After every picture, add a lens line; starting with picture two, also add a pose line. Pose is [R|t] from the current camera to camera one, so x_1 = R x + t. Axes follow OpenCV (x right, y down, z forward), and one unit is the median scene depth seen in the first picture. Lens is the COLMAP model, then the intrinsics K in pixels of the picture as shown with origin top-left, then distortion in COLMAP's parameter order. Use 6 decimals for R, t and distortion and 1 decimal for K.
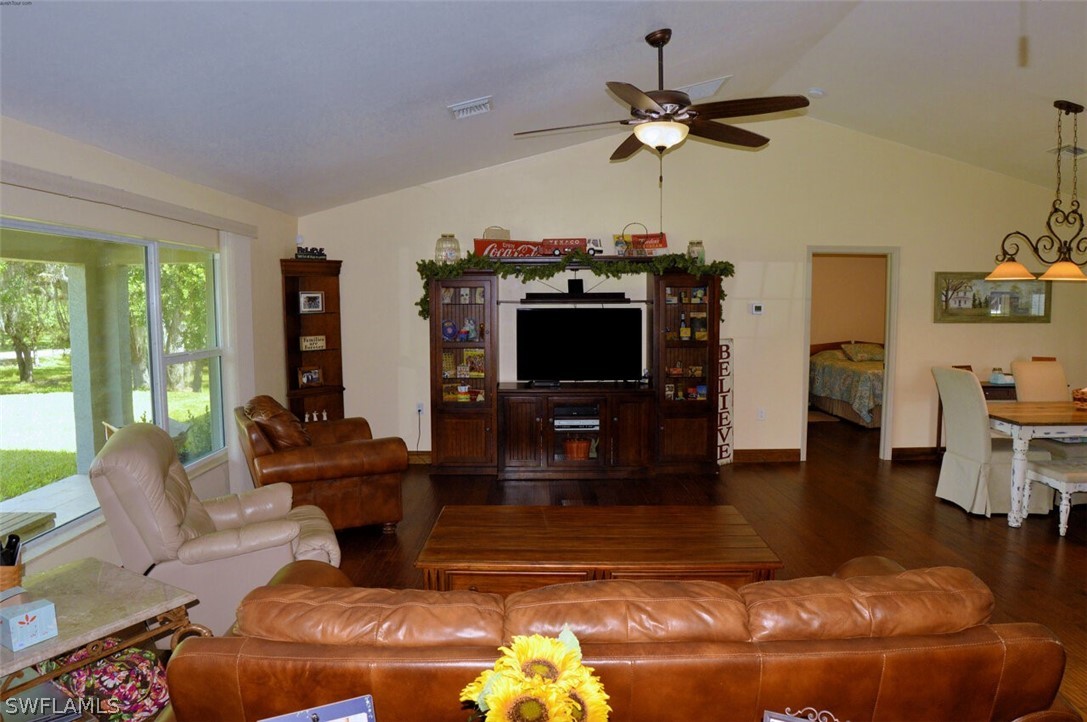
lens RADIAL K [[687.3, 0, 546.9], [0, 687.3, 358.2], [0, 0, 1]] dist [-0.101746, 0.017281]
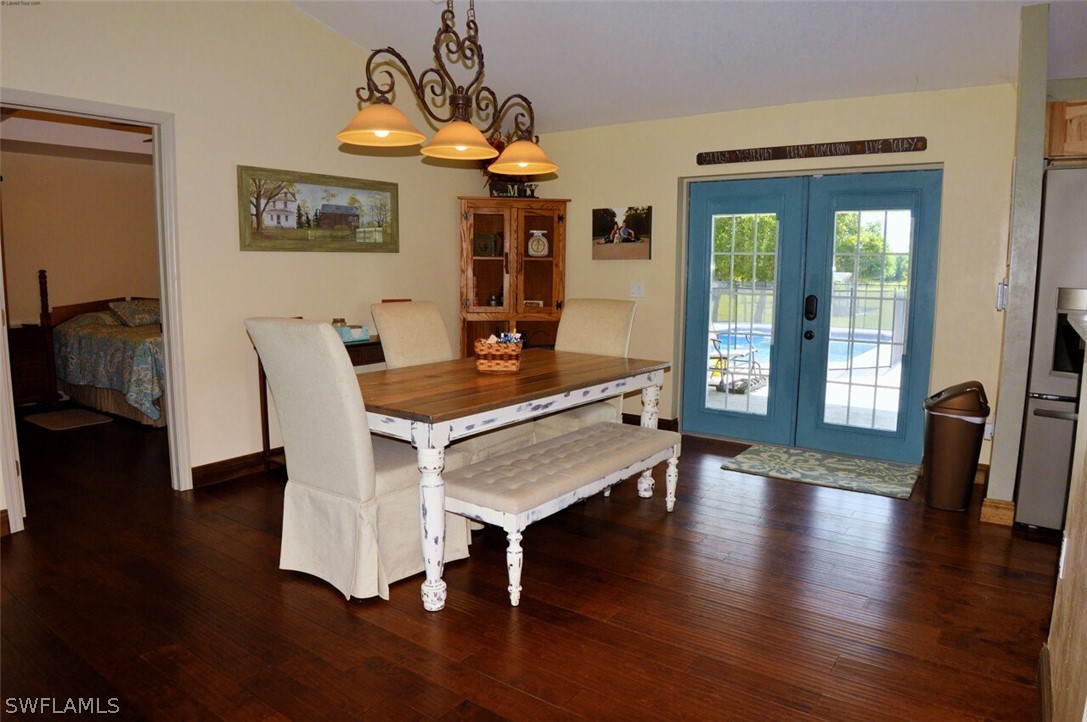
lens RADIAL K [[687.3, 0, 546.9], [0, 687.3, 358.2], [0, 0, 1]] dist [-0.101746, 0.017281]
pose [[0.577620, -0.099774, 0.810185, 0.244491], [0.059462, 0.995008, 0.080141, 0.011841], [-0.814137, 0.001884, 0.580669, 0.429078]]
